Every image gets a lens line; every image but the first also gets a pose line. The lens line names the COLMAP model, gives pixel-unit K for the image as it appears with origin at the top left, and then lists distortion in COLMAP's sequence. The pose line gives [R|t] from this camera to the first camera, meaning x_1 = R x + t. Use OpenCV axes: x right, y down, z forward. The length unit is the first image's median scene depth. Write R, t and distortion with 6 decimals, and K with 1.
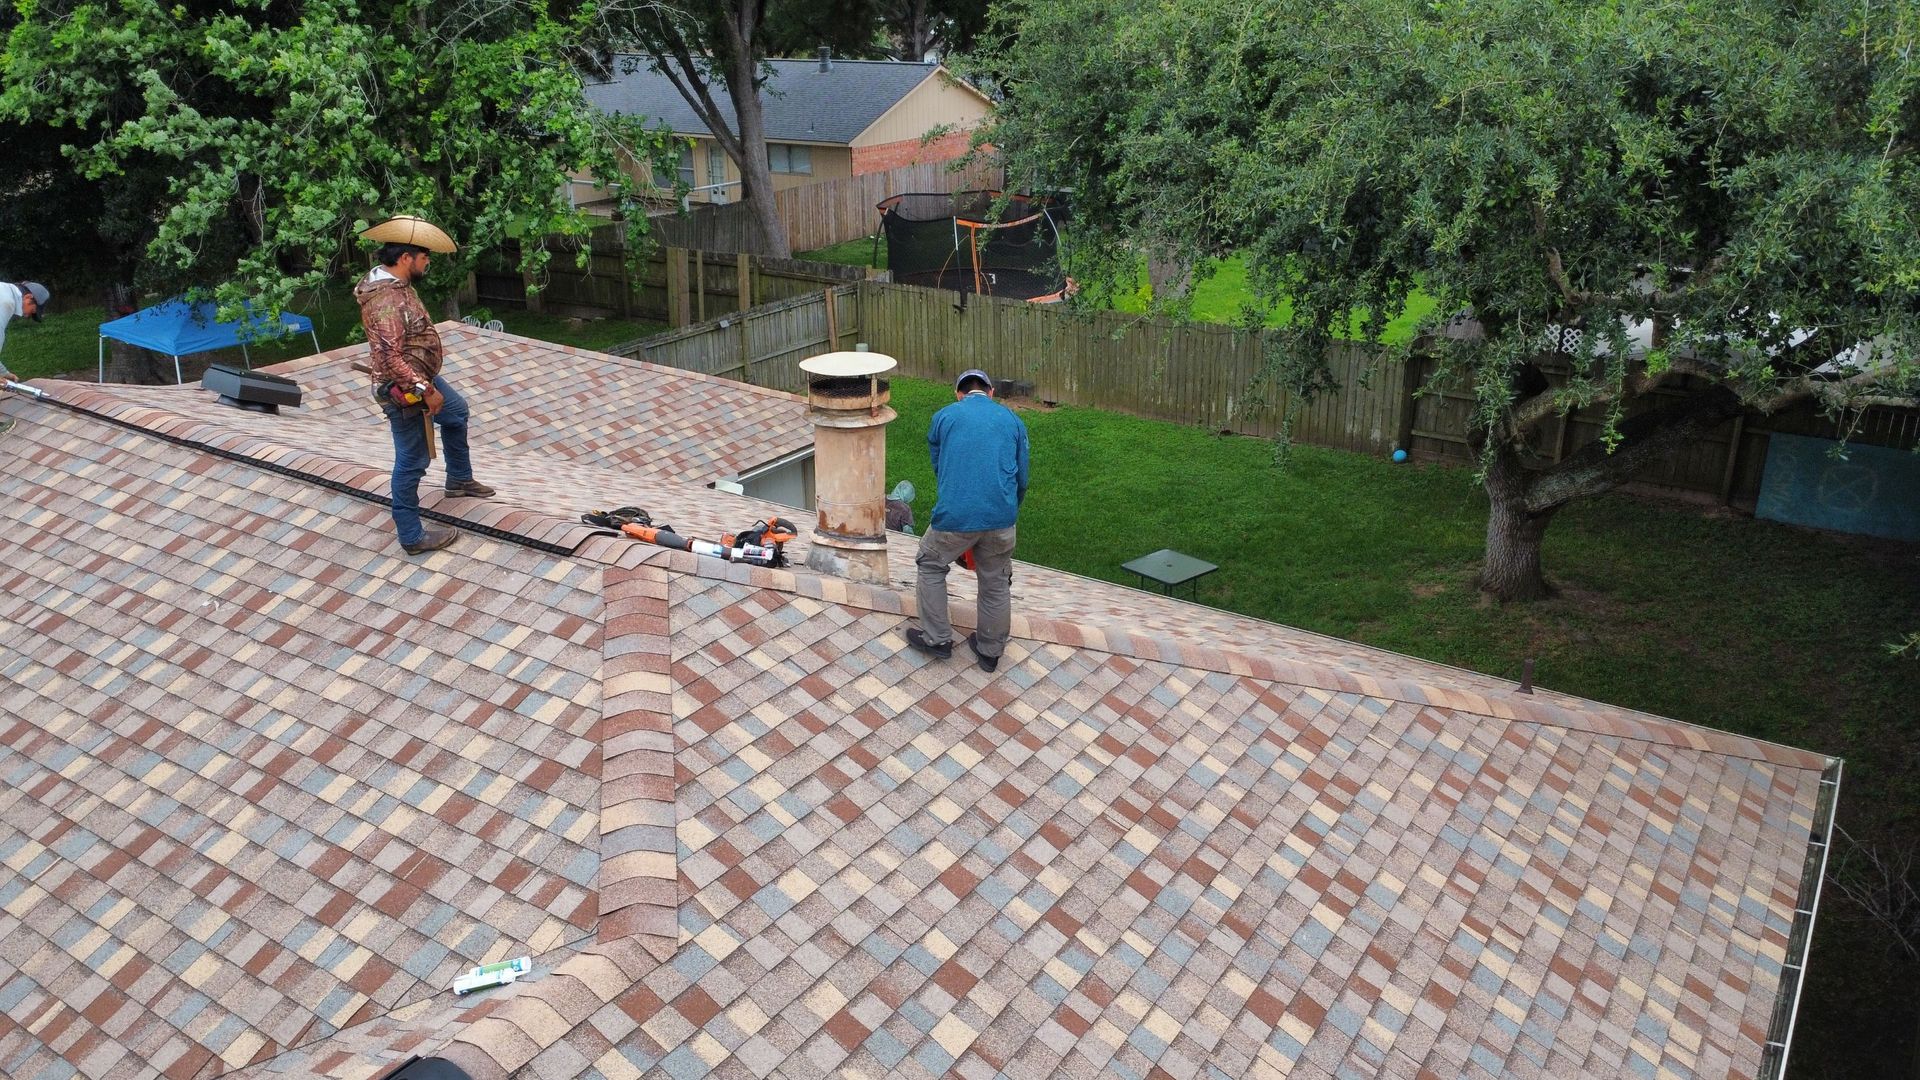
lens RADIAL K [[1438.8, 0, 965.4], [0, 1438.8, 535.6], [0, 0, 1]] dist [0.002809, 0.004468]
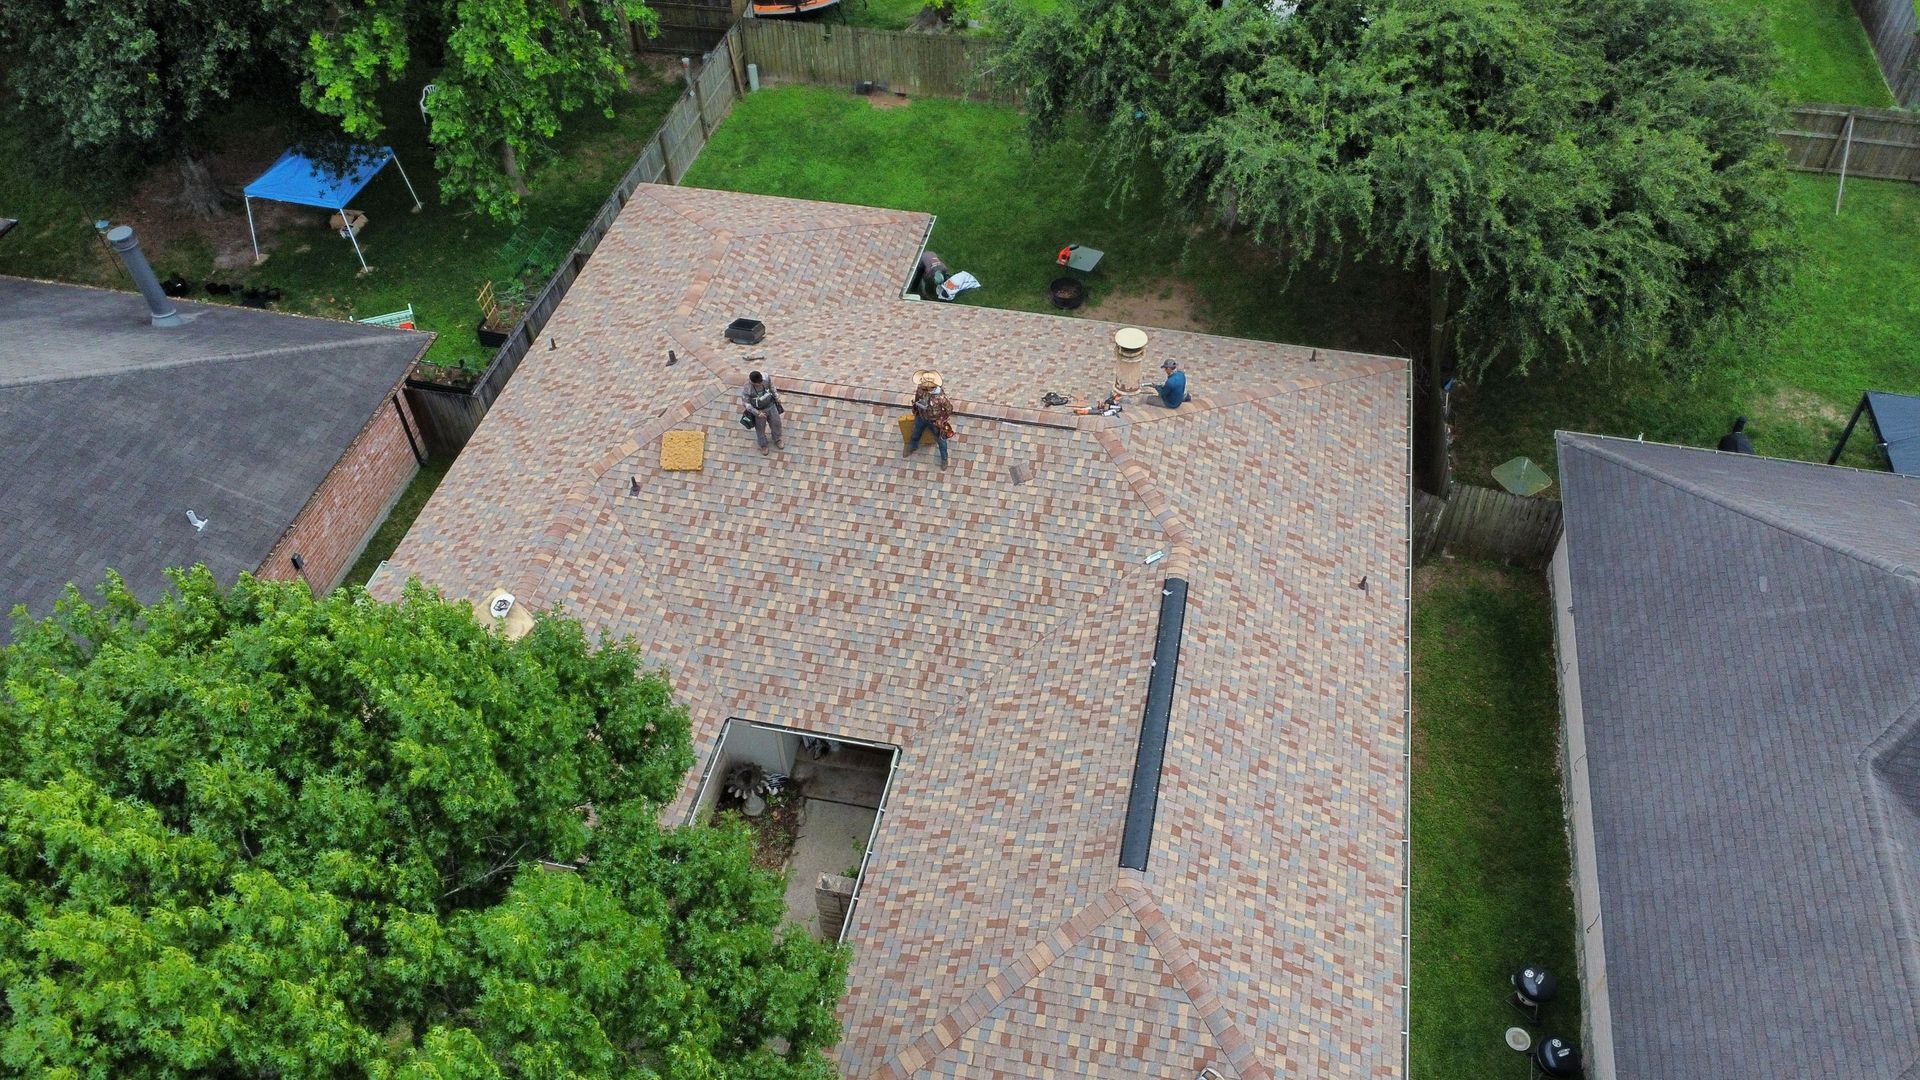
lens RADIAL K [[1438.8, 0, 965.4], [0, 1438.8, 535.6], [0, 0, 1]] dist [0.002809, 0.004468]
pose [[0.930131, -0.270354, 0.248526, -1.213040], [0.141478, 0.888333, 0.436863, -1.072471], [-0.338881, -0.371178, 0.864515, -1.551581]]
